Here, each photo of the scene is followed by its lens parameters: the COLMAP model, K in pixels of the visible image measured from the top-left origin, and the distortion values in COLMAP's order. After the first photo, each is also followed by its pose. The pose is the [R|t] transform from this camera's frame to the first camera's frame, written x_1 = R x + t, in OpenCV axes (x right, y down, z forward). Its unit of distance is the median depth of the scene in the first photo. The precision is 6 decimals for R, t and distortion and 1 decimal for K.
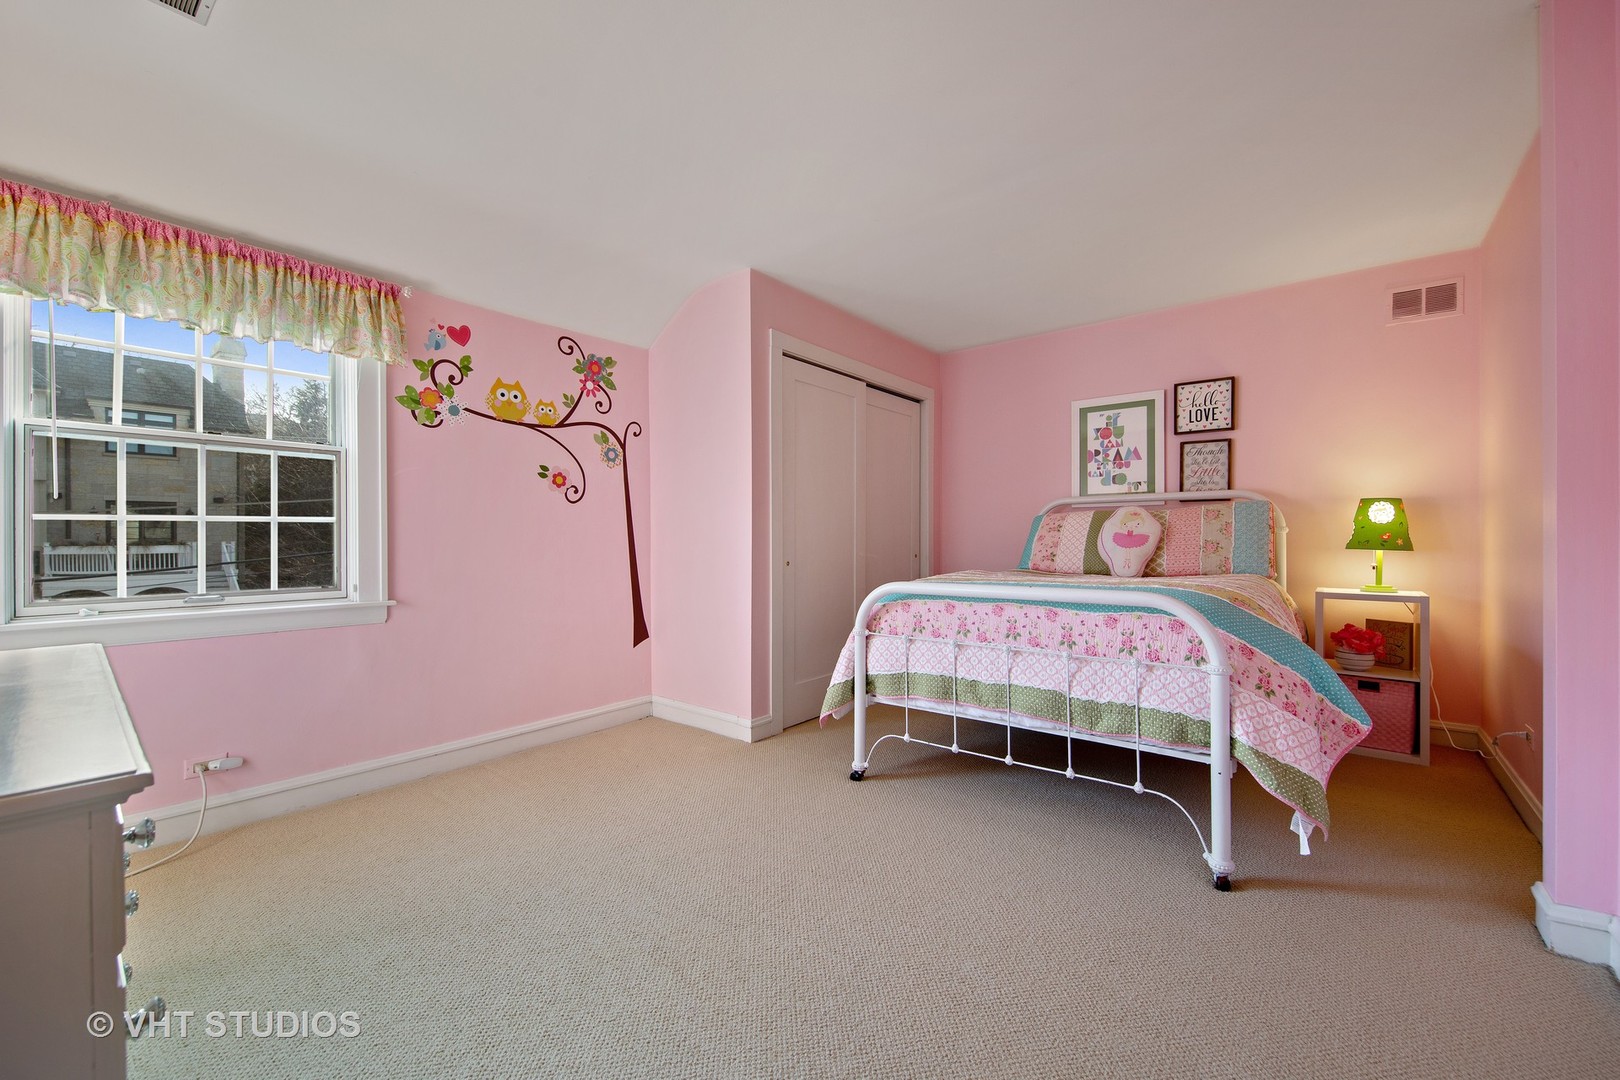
lens RADIAL K [[663.0, 0, 810.0], [0, 663.0, 540.0], [0, 0, 1]] dist [-0.001763, -0.000148]
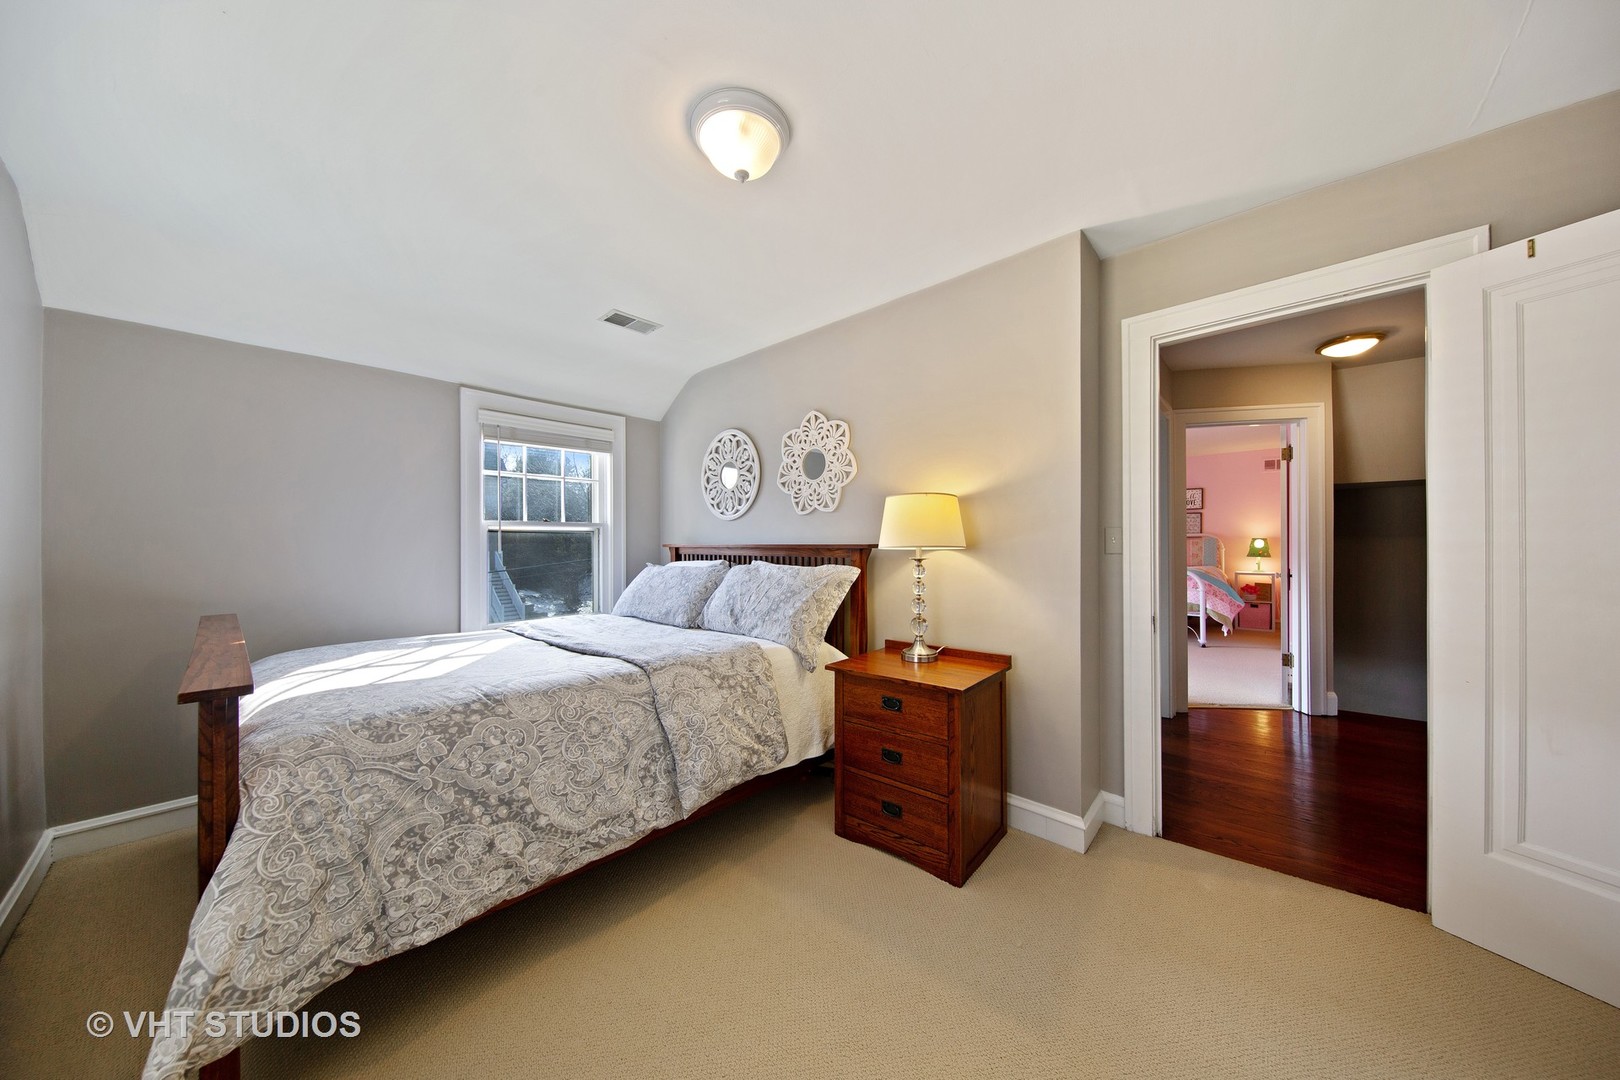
lens RADIAL K [[524.5, 0, 821.1], [0, 524.5, 539.6], [0, 0, 1]] dist [0.000159, -0.000010]
pose [[0.998878, -0.001410, -0.047342, -0.866579], [0.001028, 0.999967, -0.008090, -0.042052], [0.047351, 0.008033, 0.998846, -1.284034]]
